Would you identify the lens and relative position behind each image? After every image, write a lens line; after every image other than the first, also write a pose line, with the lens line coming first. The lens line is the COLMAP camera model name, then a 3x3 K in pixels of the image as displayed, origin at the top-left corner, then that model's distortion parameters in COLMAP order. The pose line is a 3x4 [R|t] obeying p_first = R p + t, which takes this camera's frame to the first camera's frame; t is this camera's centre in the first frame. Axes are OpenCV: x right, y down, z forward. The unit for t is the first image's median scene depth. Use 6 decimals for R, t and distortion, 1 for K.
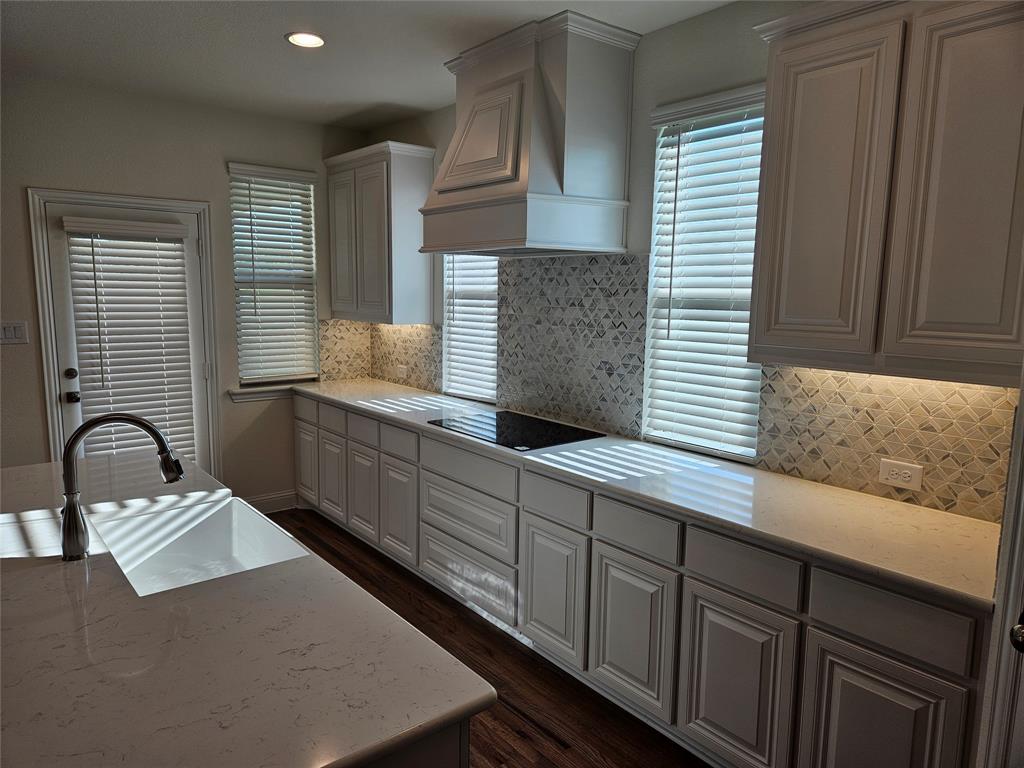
lens RADIAL K [[682.3, 0, 499.8], [0, 682.3, 380.9], [0, 0, 1]] dist [0.075061, -0.048859]
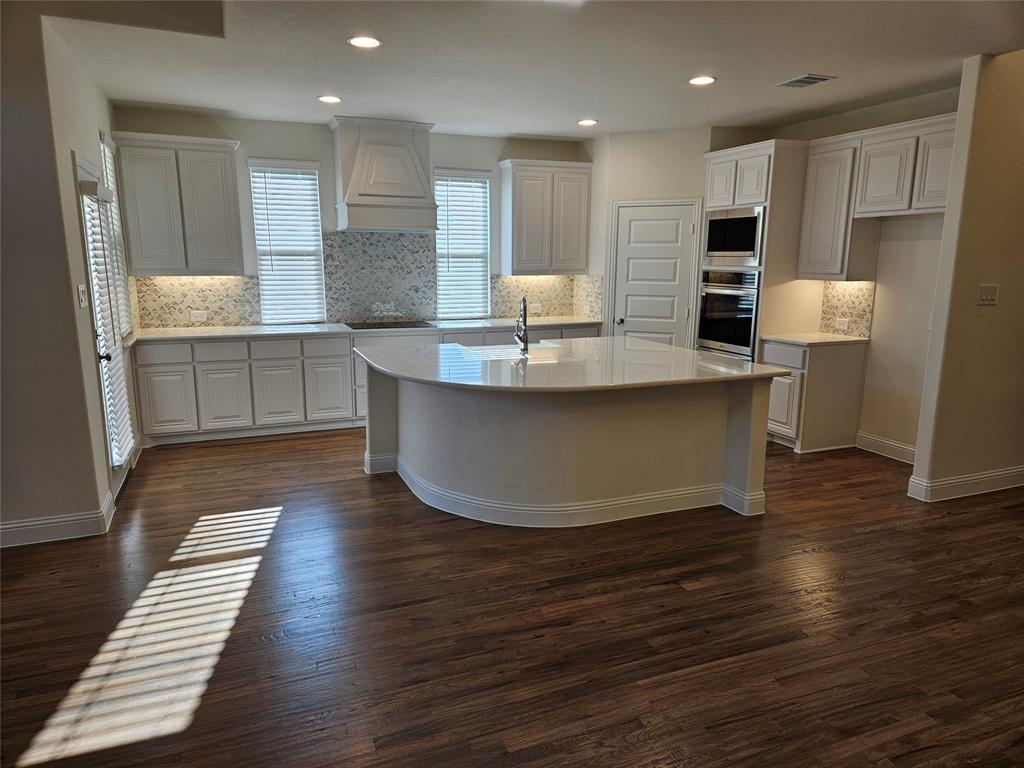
lens RADIAL K [[682.3, 0, 526.8], [0, 682.3, 381.9], [0, 0, 1]] dist [0.075061, -0.048859]
pose [[0.271996, -0.189282, 0.943499, -1.695730], [0.129122, 0.978777, 0.159135, -0.028150], [-0.953596, 0.078543, 0.290663, 0.107053]]
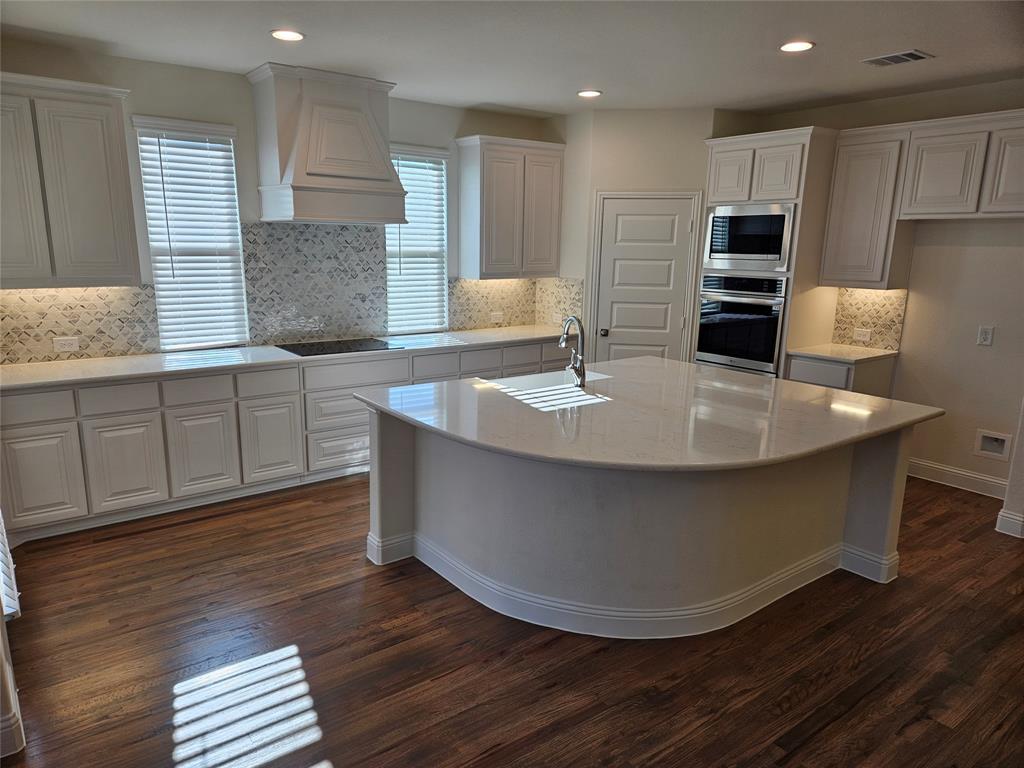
lens RADIAL K [[682.3, 0, 511.6], [0, 682.3, 391.8], [0, 0, 1]] dist [0.075061, -0.048859]
pose [[0.020829, -0.230934, 0.972747, -1.415796], [0.119939, 0.966508, 0.226884, -0.124279], [-0.992563, 0.111945, 0.047829, 0.585731]]
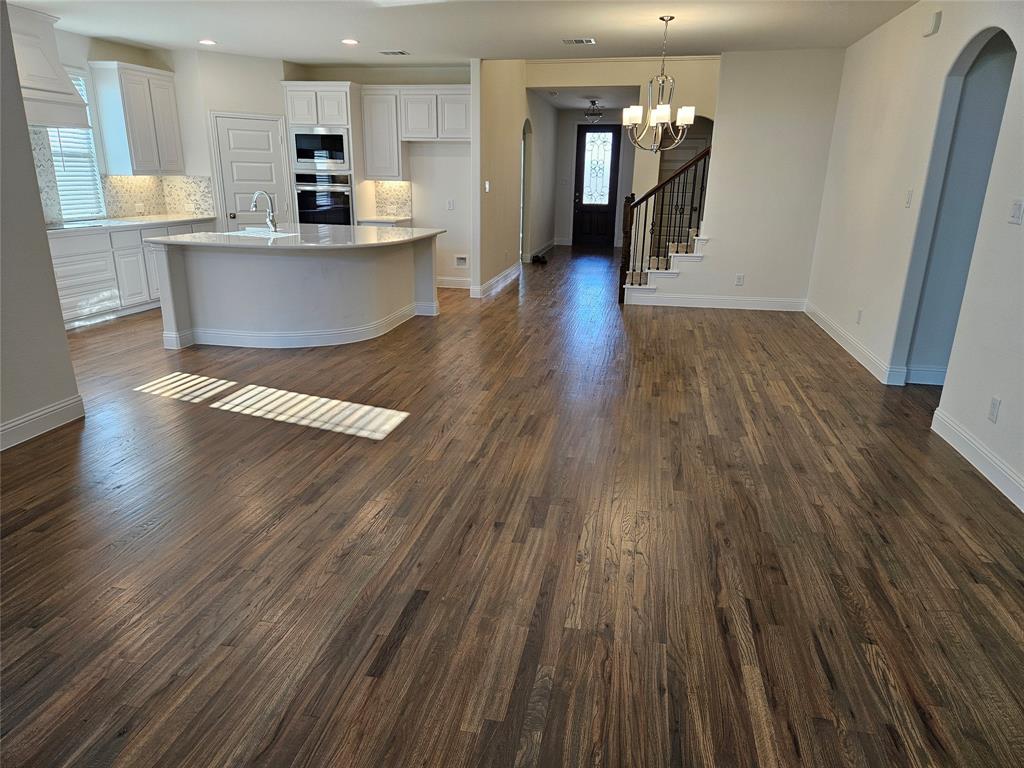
lens RADIAL K [[682.3, 0, 509.8], [0, 682.3, 385.5], [0, 0, 1]] dist [0.075061, -0.048859]
pose [[-0.645902, -0.248962, 0.721684, -2.266952], [0.078342, 0.918724, 0.387051, -0.170097], [-0.759390, 0.306535, -0.573902, 1.274405]]
